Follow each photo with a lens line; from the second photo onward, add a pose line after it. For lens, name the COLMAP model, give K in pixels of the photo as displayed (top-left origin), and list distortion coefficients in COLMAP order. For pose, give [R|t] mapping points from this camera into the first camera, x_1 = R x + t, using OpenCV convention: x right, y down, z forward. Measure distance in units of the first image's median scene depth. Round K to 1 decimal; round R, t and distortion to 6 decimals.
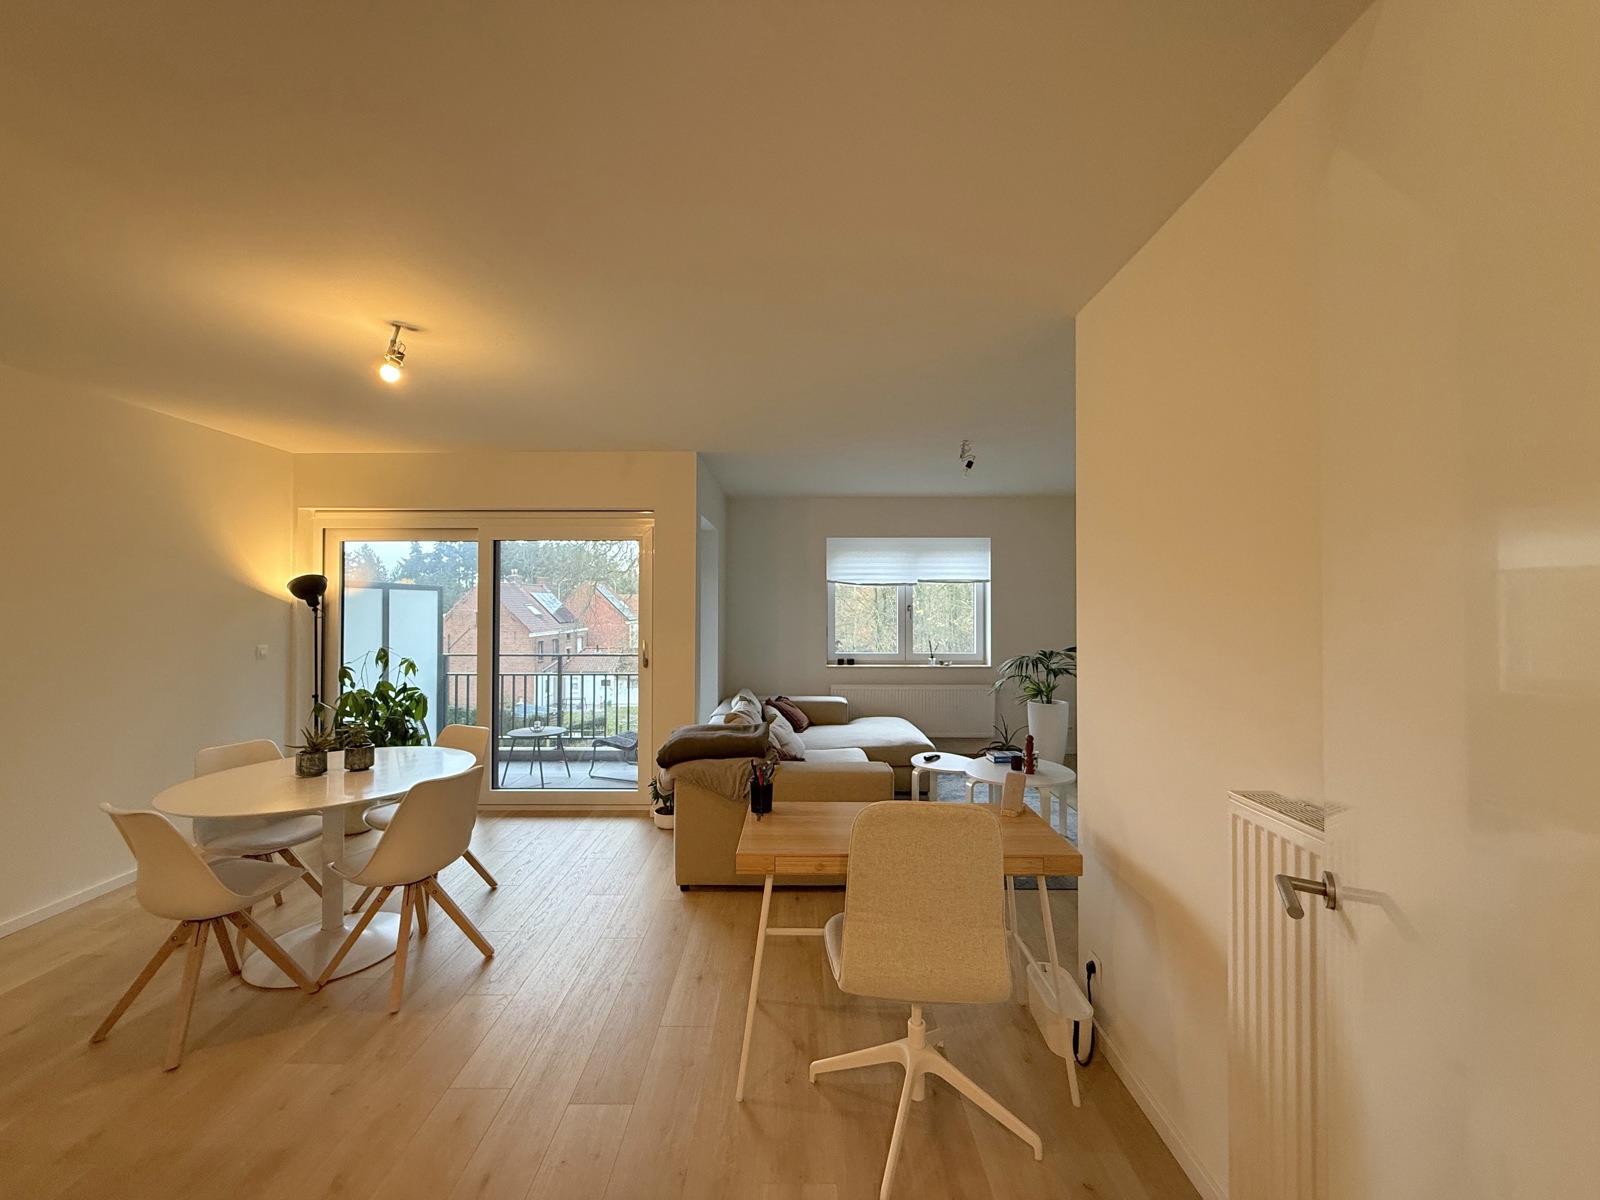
lens RADIAL K [[636.5, 0, 795.0], [0, 636.5, 596.8], [0, 0, 1]] dist [-0.000042, 0.000269]
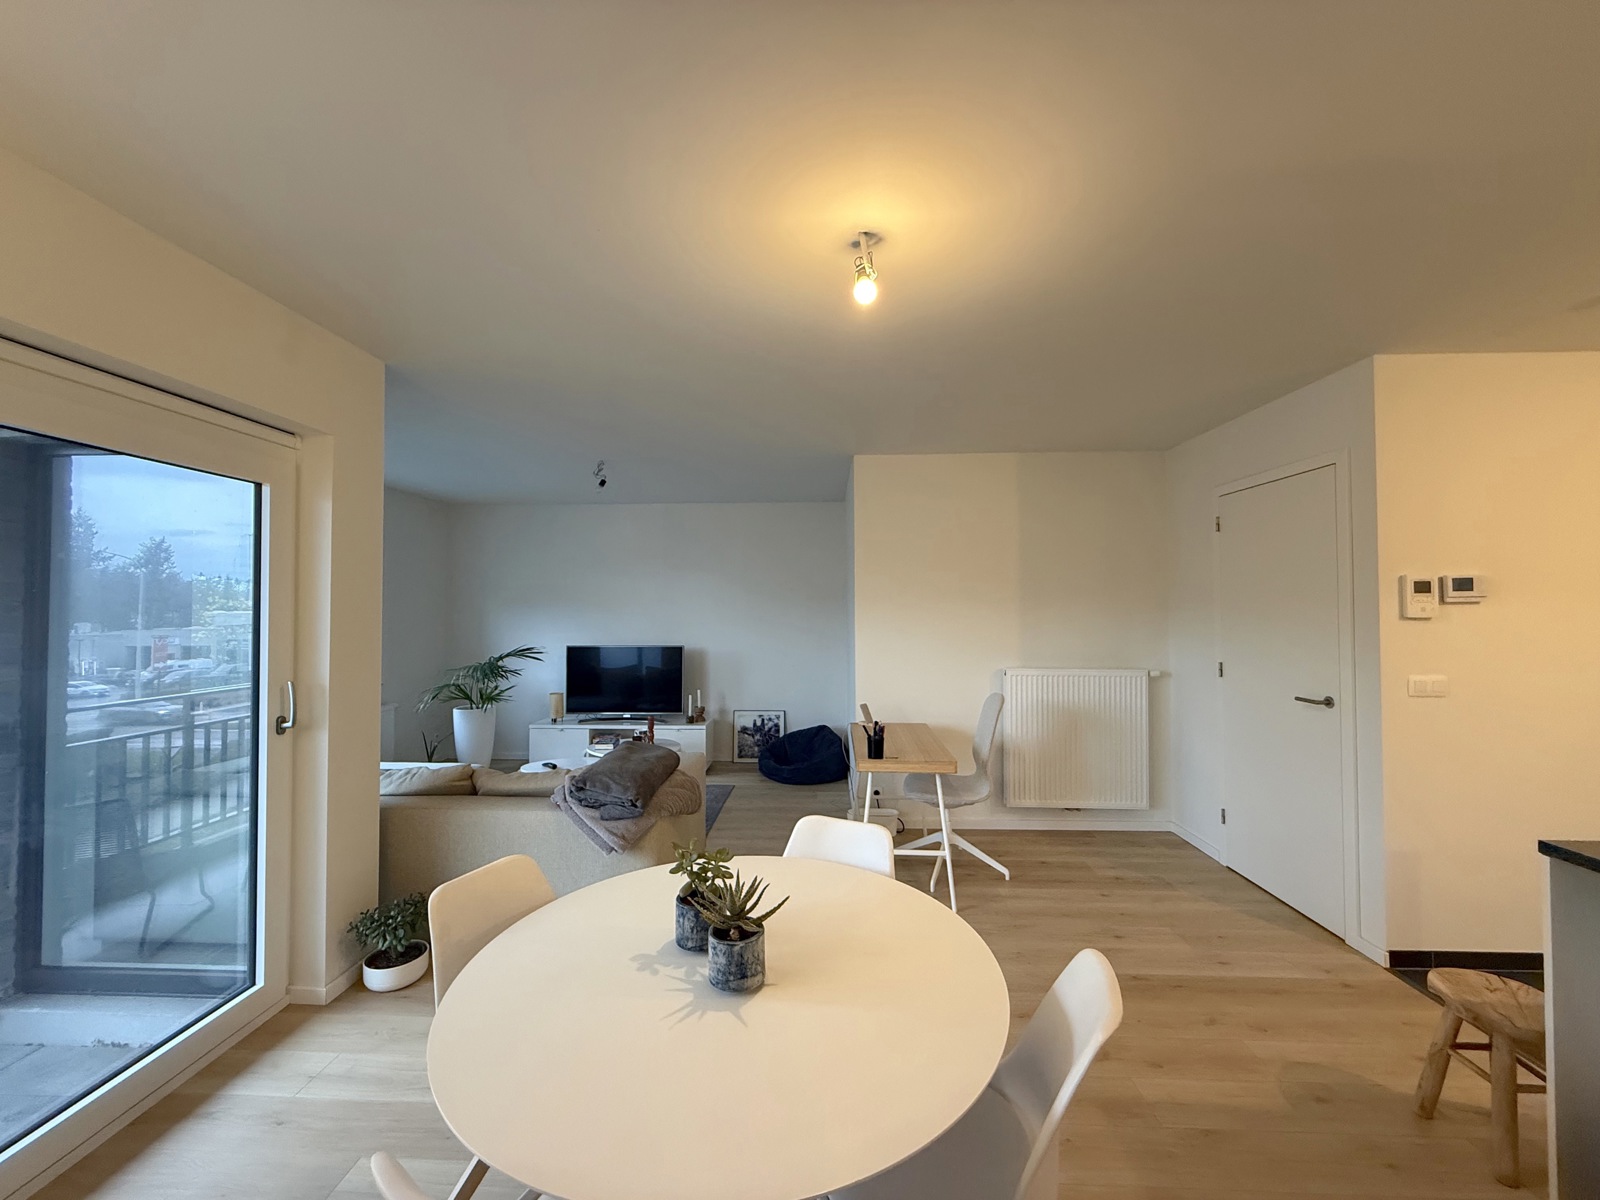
lens RADIAL K [[636.5, 0, 795.0], [0, 636.5, 596.8], [0, 0, 1]] dist [-0.000042, 0.000269]
pose [[0.038308, 0.019104, 0.999083, -0.594069], [-0.010478, 0.999770, -0.018715, 0.004223], [-0.999211, -0.009751, 0.038500, 0.458135]]
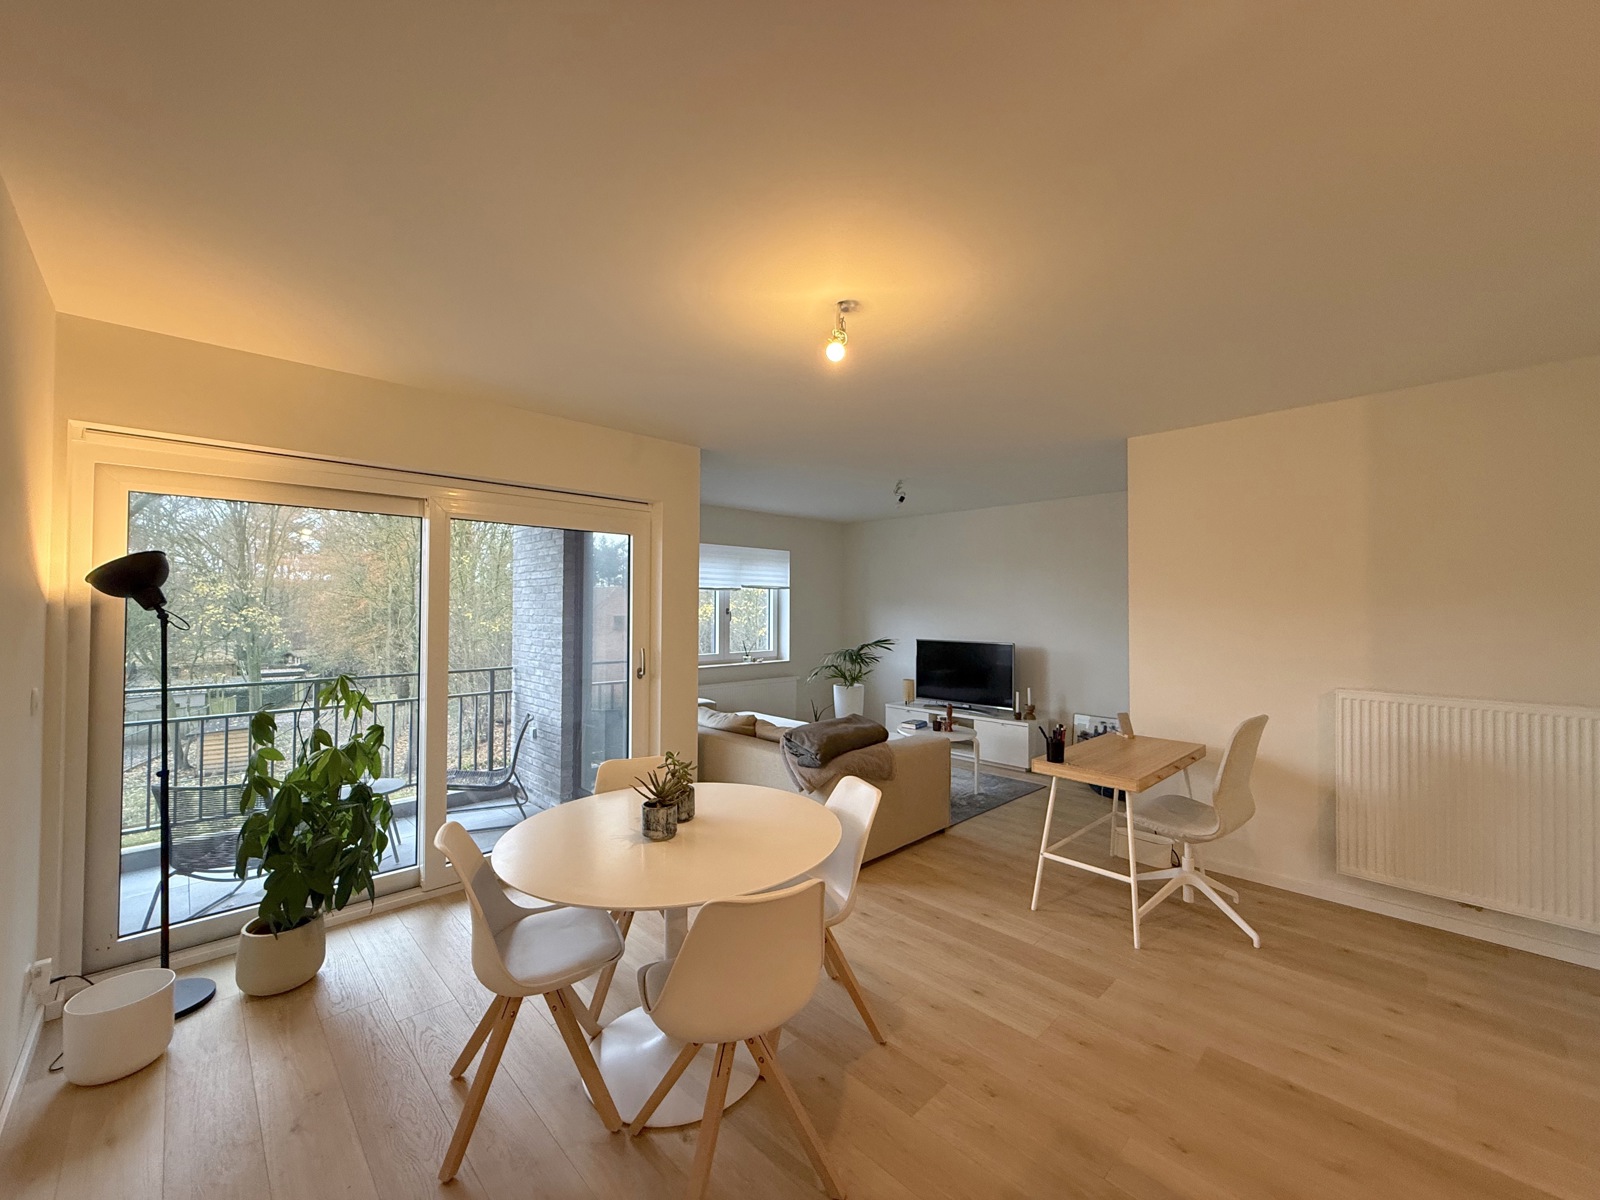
lens RADIAL K [[636.5, 0, 795.0], [0, 636.5, 596.8], [0, 0, 1]] dist [-0.000042, 0.000269]
pose [[0.715057, 0.013707, 0.698931, -0.568545], [-0.010790, 0.999905, -0.008571, 0.001446], [-0.698983, -0.001413, 0.715137, 0.171112]]
